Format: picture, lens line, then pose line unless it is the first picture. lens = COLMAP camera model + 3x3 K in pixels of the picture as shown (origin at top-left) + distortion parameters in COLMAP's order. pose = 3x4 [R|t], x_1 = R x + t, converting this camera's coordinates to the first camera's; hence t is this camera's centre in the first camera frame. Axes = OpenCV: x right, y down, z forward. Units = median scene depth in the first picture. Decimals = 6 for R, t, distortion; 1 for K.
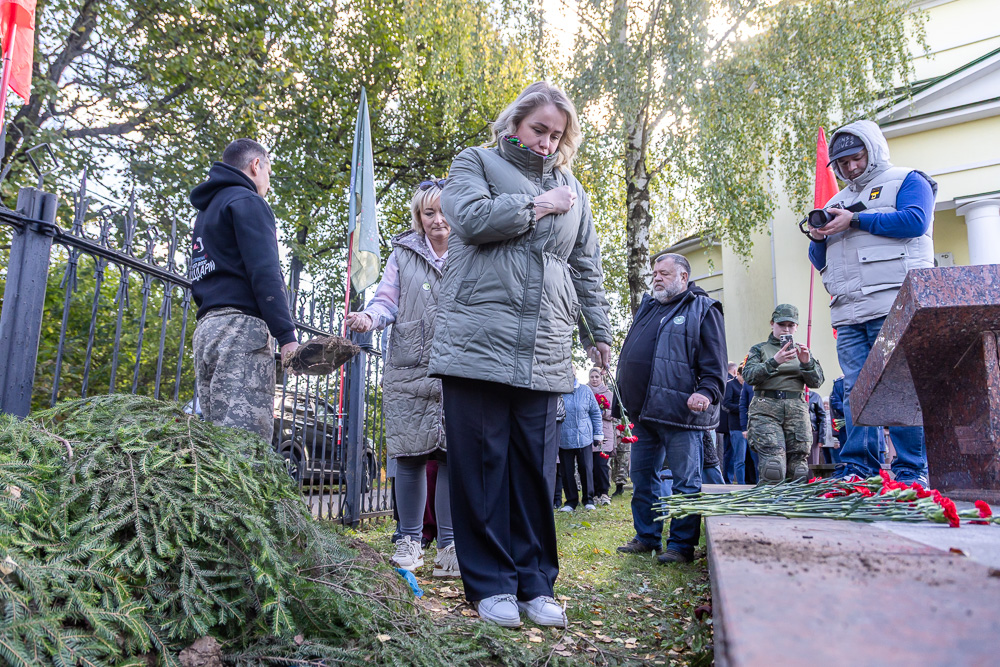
lens RADIAL K [[731.4, 0, 485.7], [0, 731.4, 347.5], [0, 0, 1]] dist [0.024445, -0.018634]
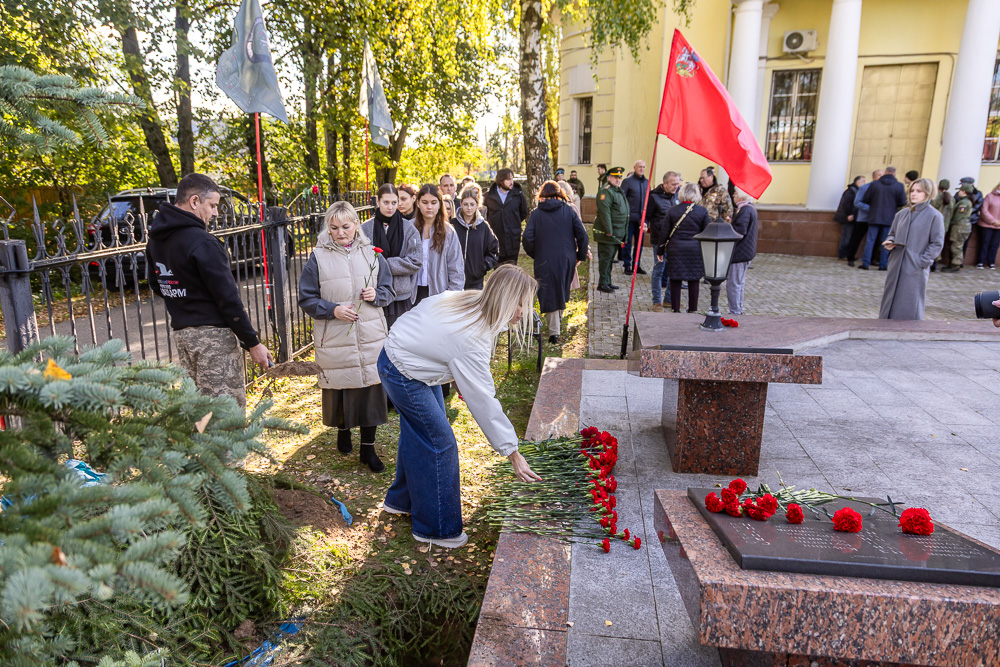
lens RADIAL K [[686.7, 0, 495.8], [0, 686.7, 332.4], [0, 0, 1]] dist [0.016247, -0.013484]
pose [[0.989427, -0.044528, 0.138028, 0.089773], [-0.016024, 0.912312, 0.409182, -1.462562], [-0.144145, -0.407067, 0.901953, -0.616514]]
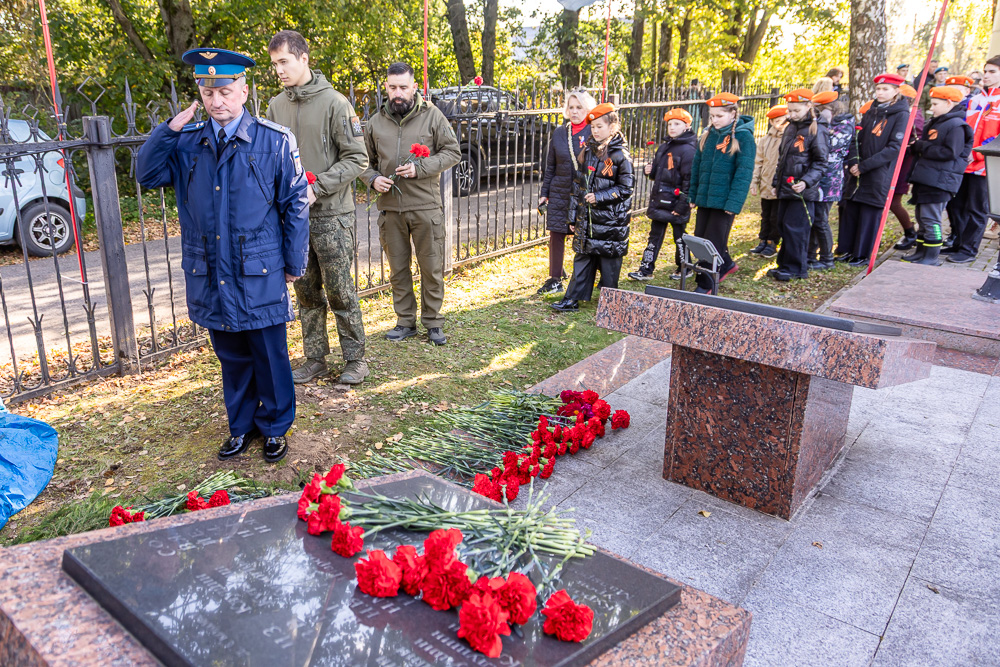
lens RADIAL K [[767.6, 0, 447.2], [0, 767.6, 288.2], [0, 0, 1]] dist [0.003594, -0.006826]
pose [[0.908552, 0.089420, -0.408090, 1.617708], [0.098200, 0.903745, 0.416654, -1.183583], [0.406067, -0.418627, 0.812318, -0.100707]]
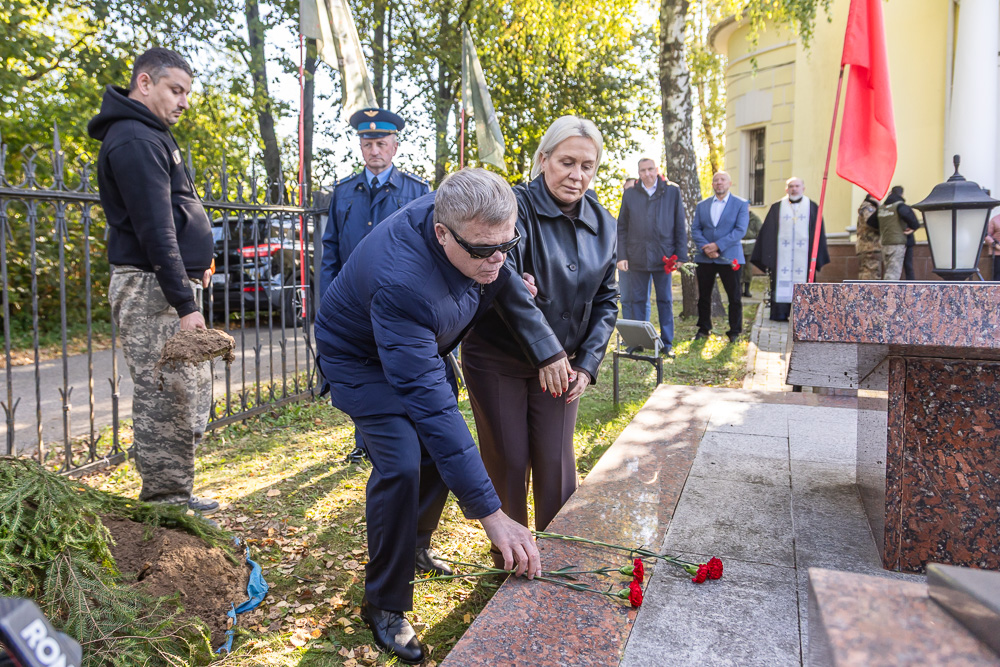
lens RADIAL K [[731.5, 0, 445.4], [0, 731.5, 294.7], [0, 0, 1]] dist [0.016687, -0.009458]
pose [[0.989828, -0.011728, -0.141784, 0.622192], [0.047233, 0.967159, 0.249744, -0.579514], [0.134199, -0.253901, 0.957875, 0.401967]]
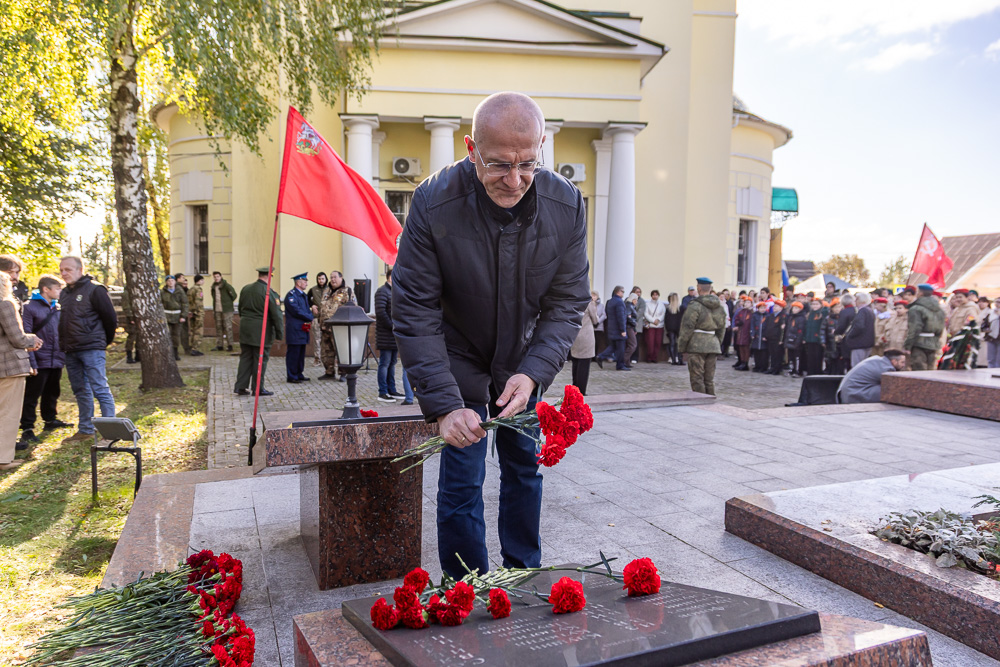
lens RADIAL K [[686.7, 0, 487.6], [0, 686.7, 330.3], [0, 0, 1]] dist [0.016247, -0.013484]
pose [[0.791376, -0.036887, 0.610216, 0.330509], [-0.113780, 0.971850, 0.206307, -1.051326], [-0.600648, -0.232697, 0.764901, -0.136032]]
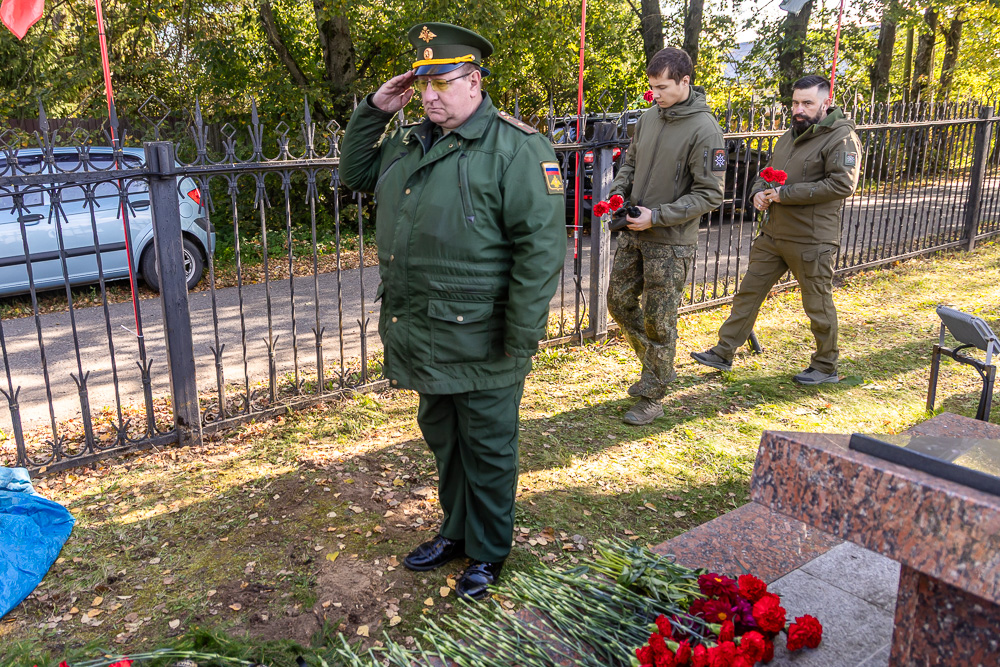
lens RADIAL K [[787.2, 0, 439.4], [0, 787.2, 303.2], [0, 0, 1]] dist [0.043514, -0.019978]
pose [[0.767447, 0.116541, -0.630431, 1.498654], [0.154674, 0.920635, 0.358478, -0.940865], [0.622175, -0.372624, 0.688513, 0.768065]]
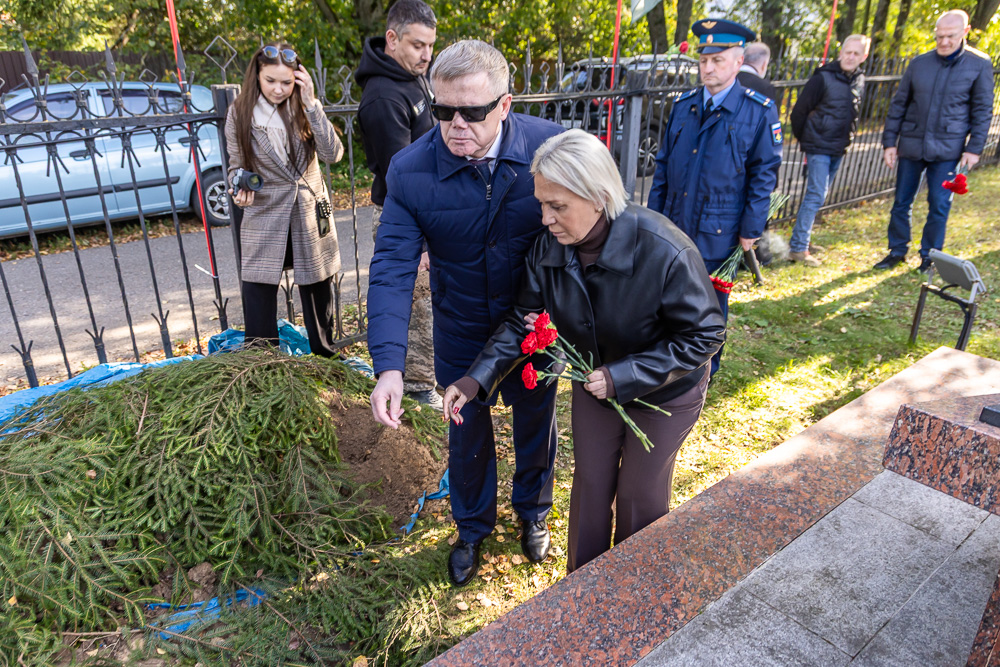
lens RADIAL K [[686.7, 0, 487.1], [0, 686.7, 330.2], [0, 0, 1]] dist [0.016247, -0.013484]
pose [[0.810641, 0.206943, -0.547755, 1.154938], [0.121534, 0.855628, 0.503121, -0.994757], [0.572792, -0.474421, 0.668456, 0.773681]]
